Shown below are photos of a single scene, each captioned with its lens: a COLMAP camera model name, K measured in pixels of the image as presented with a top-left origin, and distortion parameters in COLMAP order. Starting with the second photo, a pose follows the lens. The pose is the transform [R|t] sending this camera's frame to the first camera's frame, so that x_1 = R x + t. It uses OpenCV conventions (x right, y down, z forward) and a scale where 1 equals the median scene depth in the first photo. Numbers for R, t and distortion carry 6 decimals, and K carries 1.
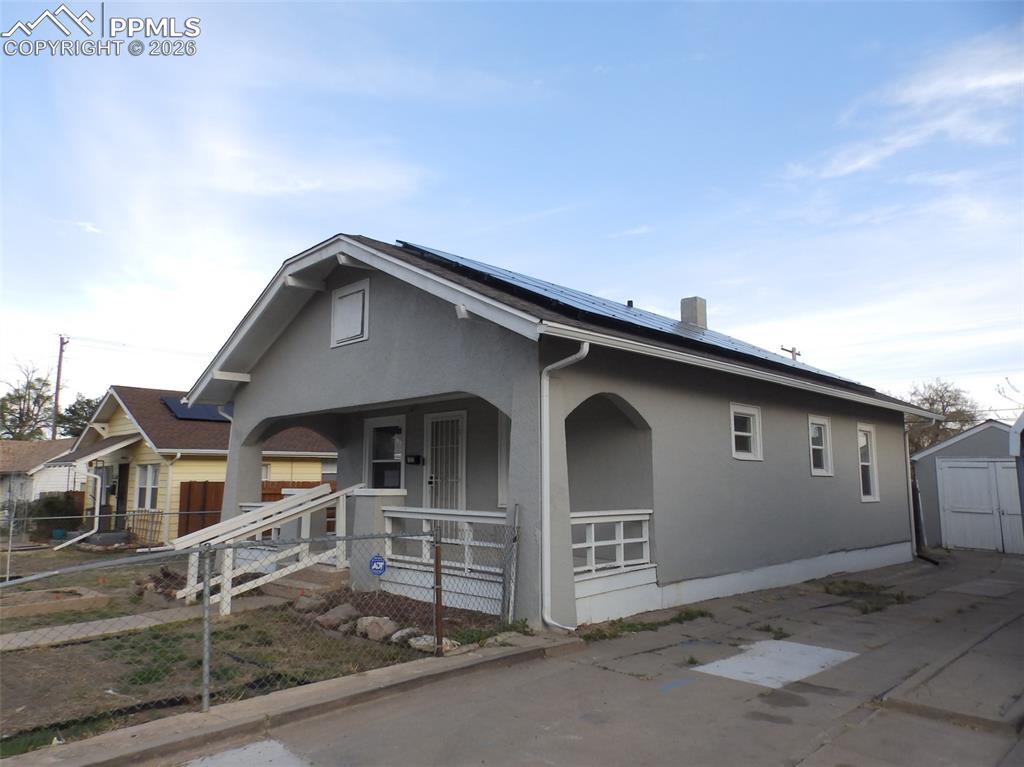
lens RADIAL K [[727.1, 0, 513.2], [0, 727.1, 379.3], [0, 0, 1]] dist [0.037528, 0.000577]
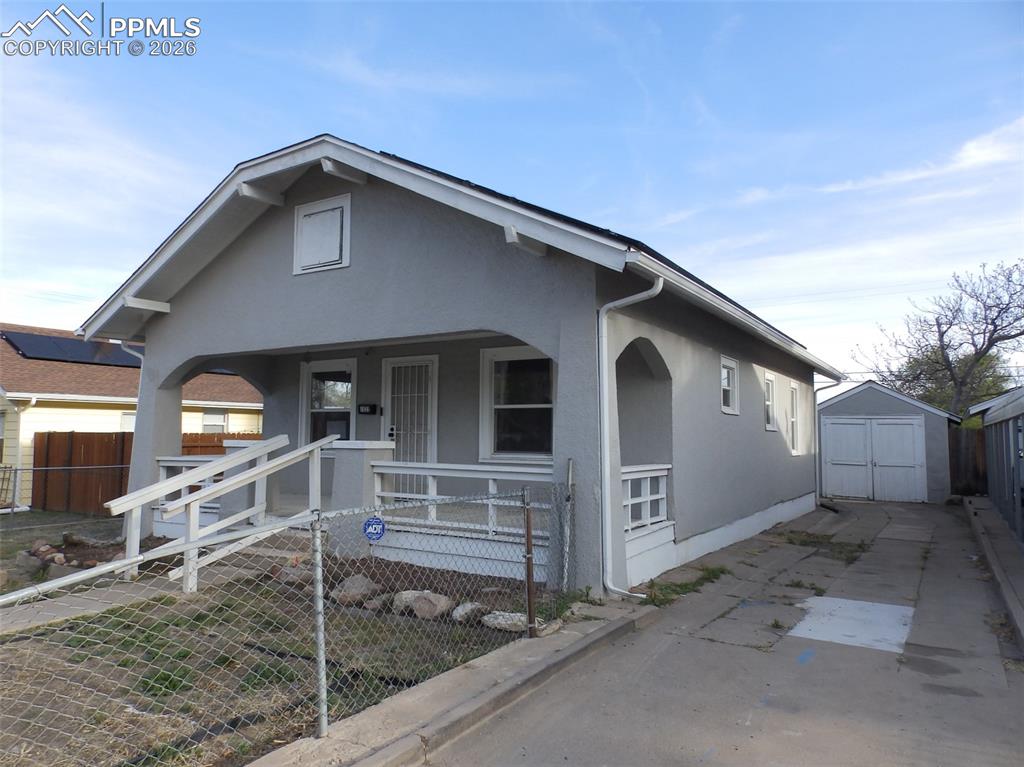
lens RADIAL K [[711.6, 0, 506.3], [0, 711.6, 385.7], [0, 0, 1]] dist [0.026941, -0.004833]
pose [[0.974318, 0.023273, 0.223970, -0.224816], [-0.038418, 0.997242, 0.063503, 0.026672], [-0.221875, -0.070476, 0.972525, 0.157137]]
